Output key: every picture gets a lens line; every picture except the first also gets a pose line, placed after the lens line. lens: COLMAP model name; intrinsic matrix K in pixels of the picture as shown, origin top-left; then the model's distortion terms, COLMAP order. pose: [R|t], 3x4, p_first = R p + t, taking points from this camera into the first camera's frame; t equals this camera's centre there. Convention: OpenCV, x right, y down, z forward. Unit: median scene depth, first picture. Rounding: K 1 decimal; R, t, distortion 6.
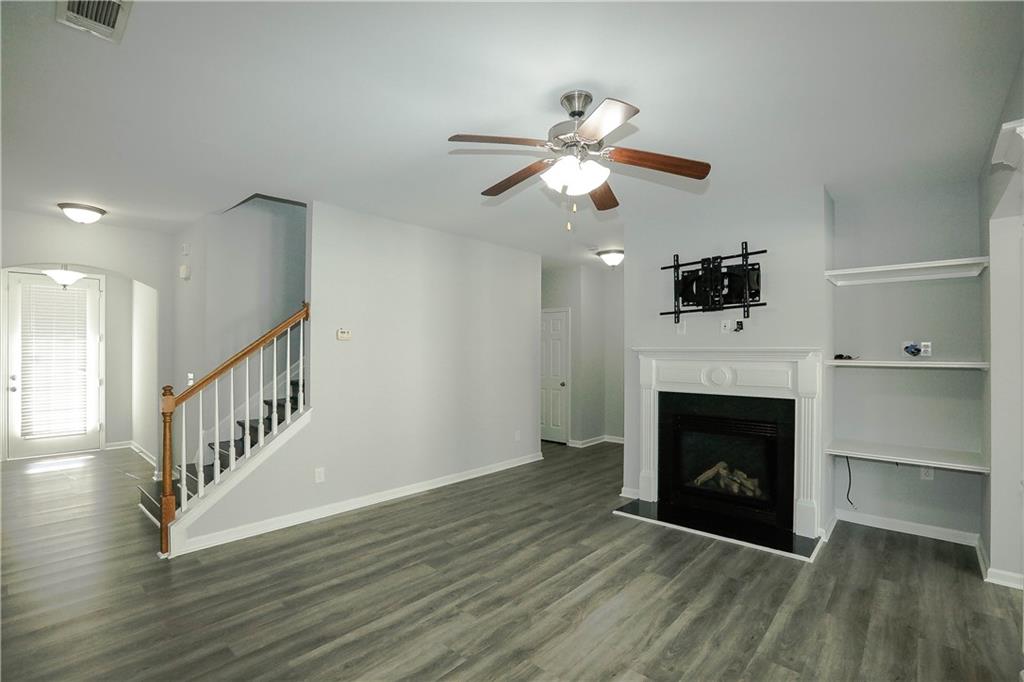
lens RADIAL K [[468.6, 0, 512.0], [0, 468.6, 347.1], [0, 0, 1]] dist [-0.061436, 0.024379]
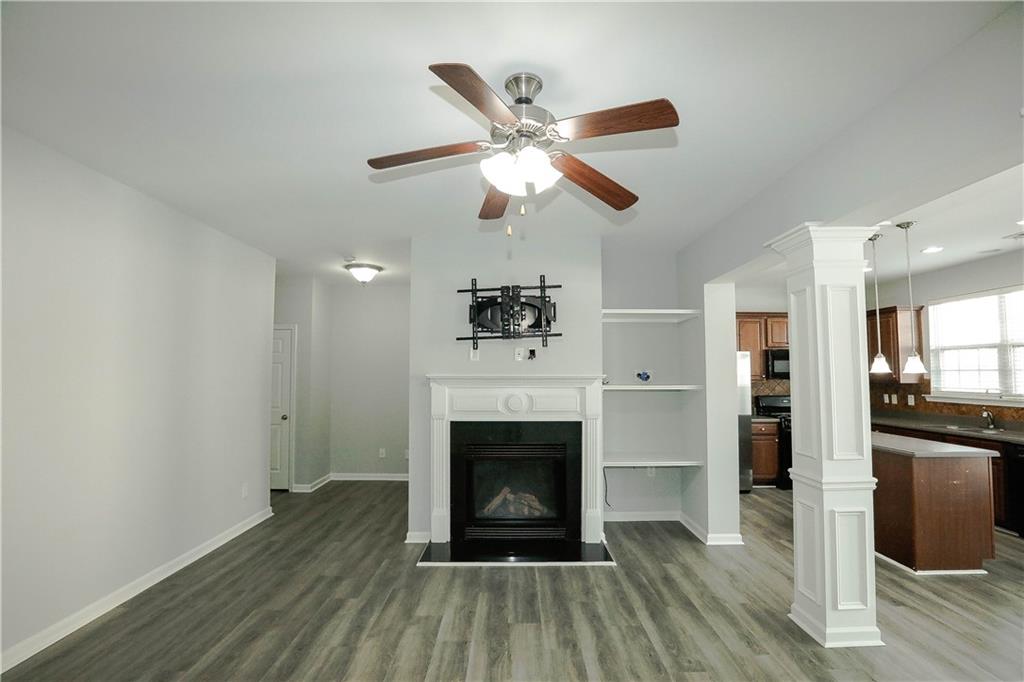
lens RADIAL K [[468.6, 0, 512.0], [0, 468.6, 347.1], [0, 0, 1]] dist [-0.061436, 0.024379]
pose [[0.745693, 0.034537, 0.665394, -0.253436], [-0.002480, 0.998793, -0.049063, -0.008979], [-0.666285, 0.034936, 0.744879, 0.239956]]
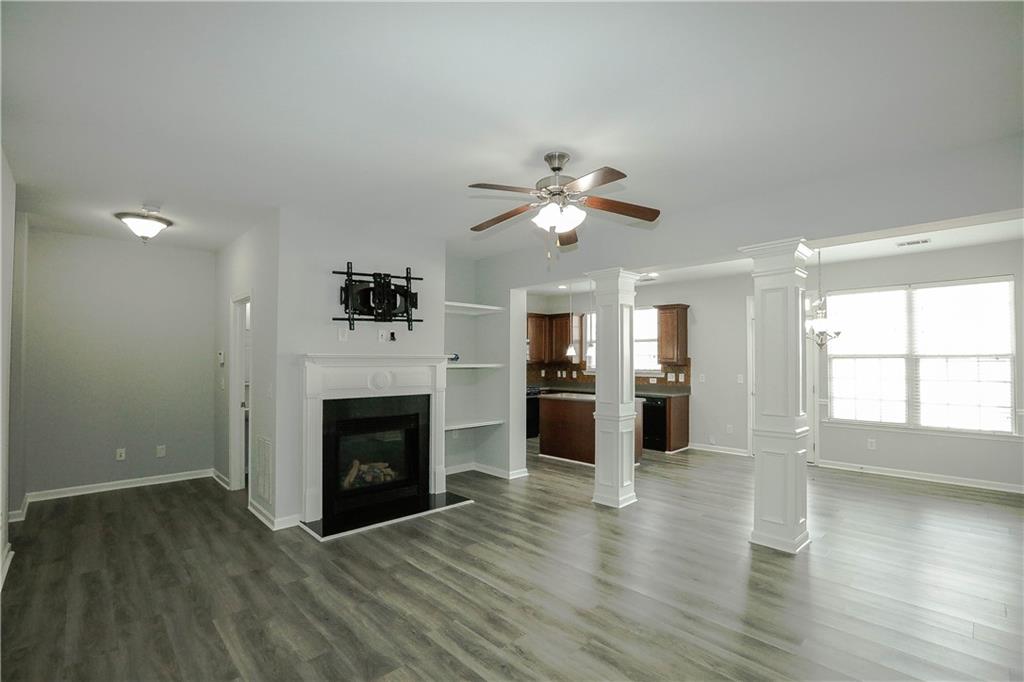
lens RADIAL K [[468.6, 0, 512.0], [0, 468.6, 347.1], [0, 0, 1]] dist [-0.061436, 0.024379]
pose [[0.080495, 0.022227, 0.996507, -0.671324], [-0.009436, 0.999724, -0.021536, 0.004535], [-0.996710, -0.007669, 0.080683, 0.609329]]
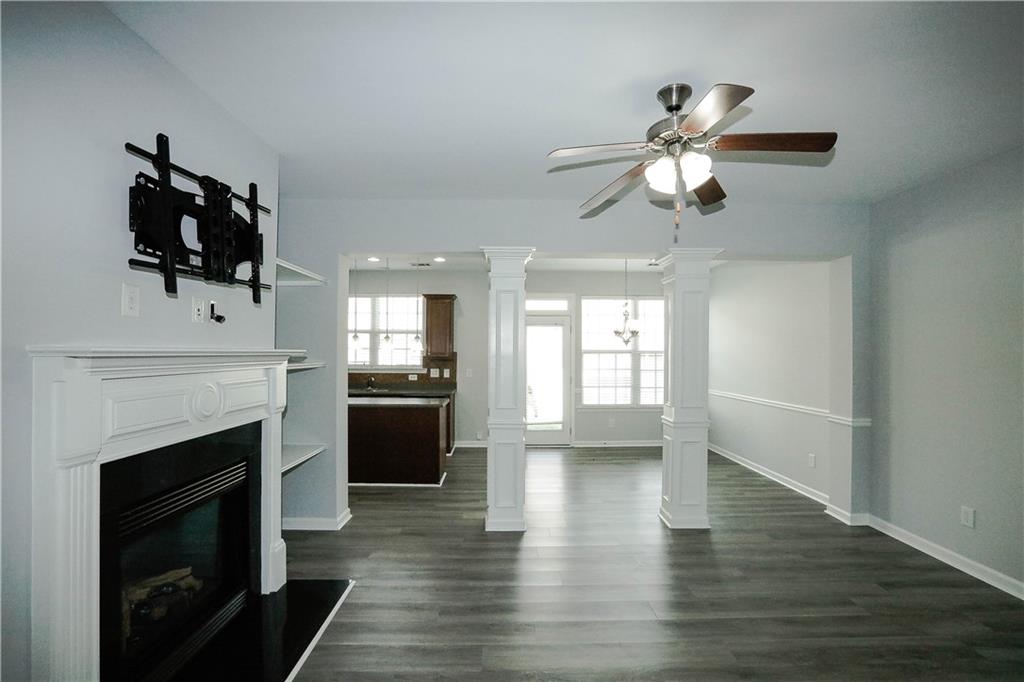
lens RADIAL K [[468.6, 0, 512.0], [0, 468.6, 347.1], [0, 0, 1]] dist [-0.061436, 0.024379]
pose [[-0.678097, 0.001826, 0.734970, -0.197547], [-0.011294, 0.999853, -0.012903, 0.001909], [-0.734886, -0.017050, -0.677976, 1.128294]]
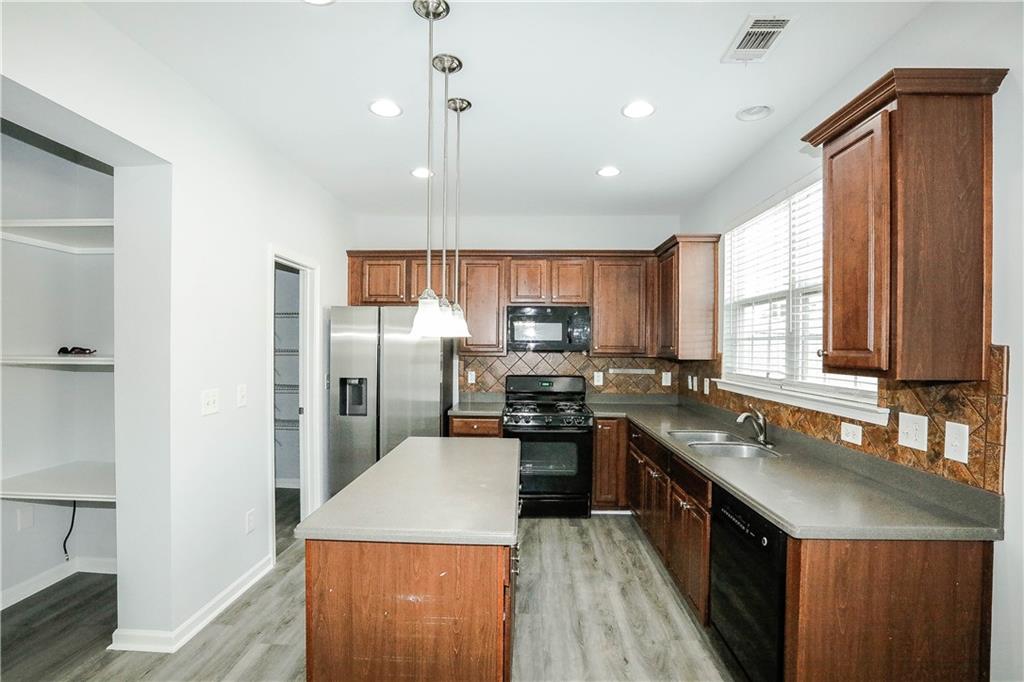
lens RADIAL K [[468.6, 0, 512.0], [0, 468.6, 347.1], [0, 0, 1]] dist [-0.061436, 0.024379]
pose [[0.768050, 0.001394, 0.640388, 0.798855], [-0.010324, 0.999895, 0.010206, 0.001276], [-0.640306, -0.014451, 0.767984, -0.003024]]
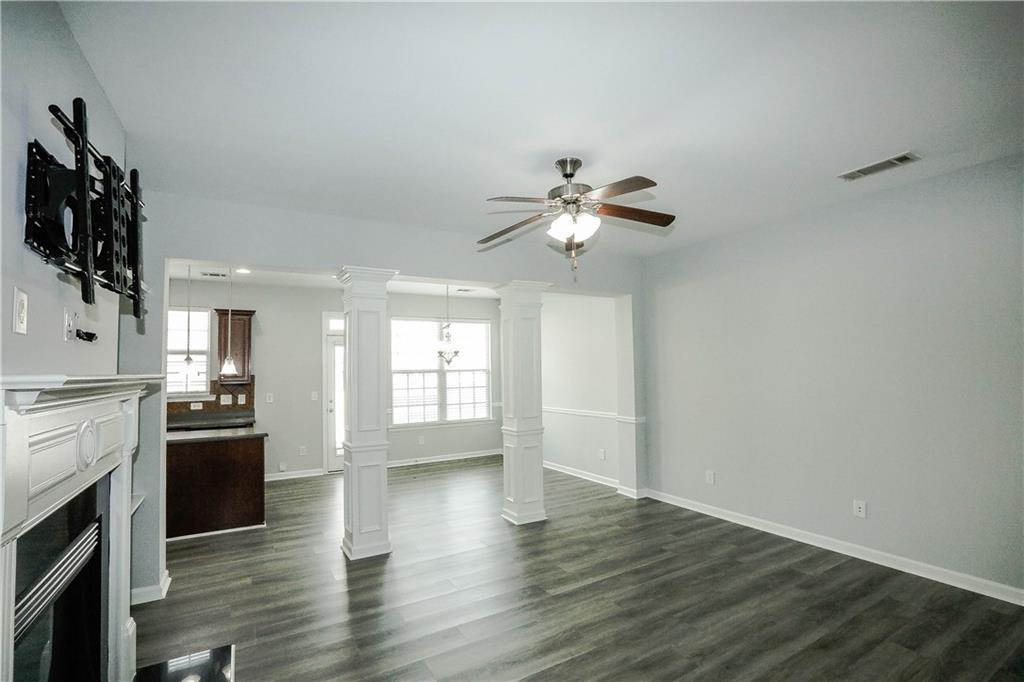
lens RADIAL K [[468.6, 0, 512.0], [0, 468.6, 347.1], [0, 0, 1]] dist [-0.061436, 0.024379]
pose [[-0.952507, 0.029323, 0.303101, -0.043745], [0.013366, 0.998420, -0.054586, 0.002431], [-0.304223, -0.047943, -0.951394, 1.304881]]
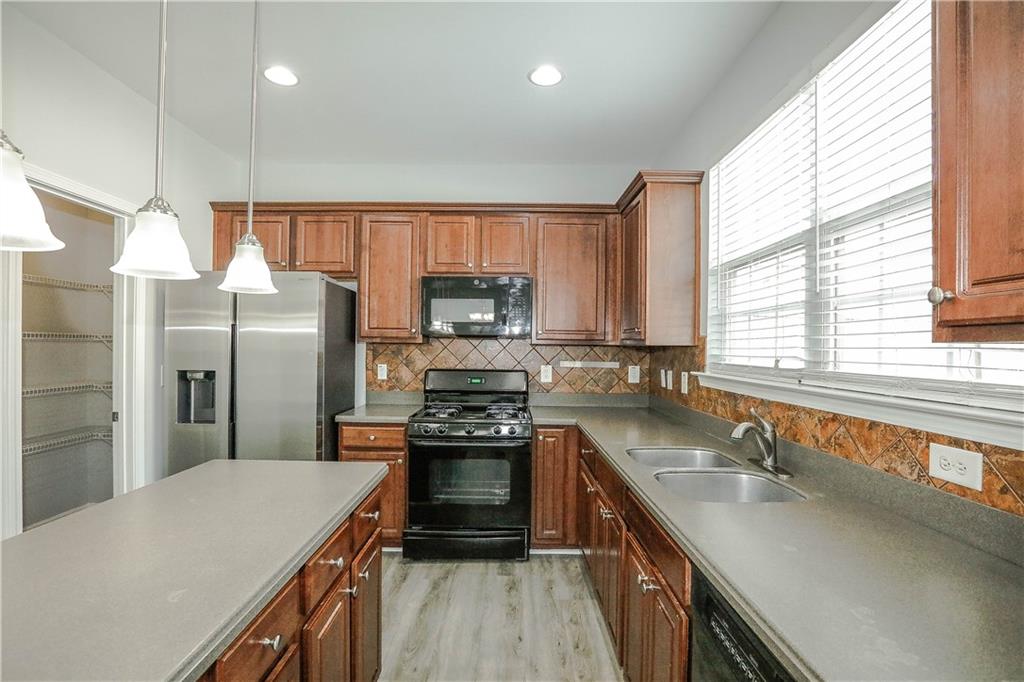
lens RADIAL K [[468.6, 0, 512.0], [0, 468.6, 347.1], [0, 0, 1]] dist [-0.061436, 0.024379]
pose [[0.742559, 0.004726, 0.669764, 1.057469], [-0.013202, 0.999884, 0.007581, 0.032322], [-0.669650, -0.014471, 0.742536, 0.128222]]
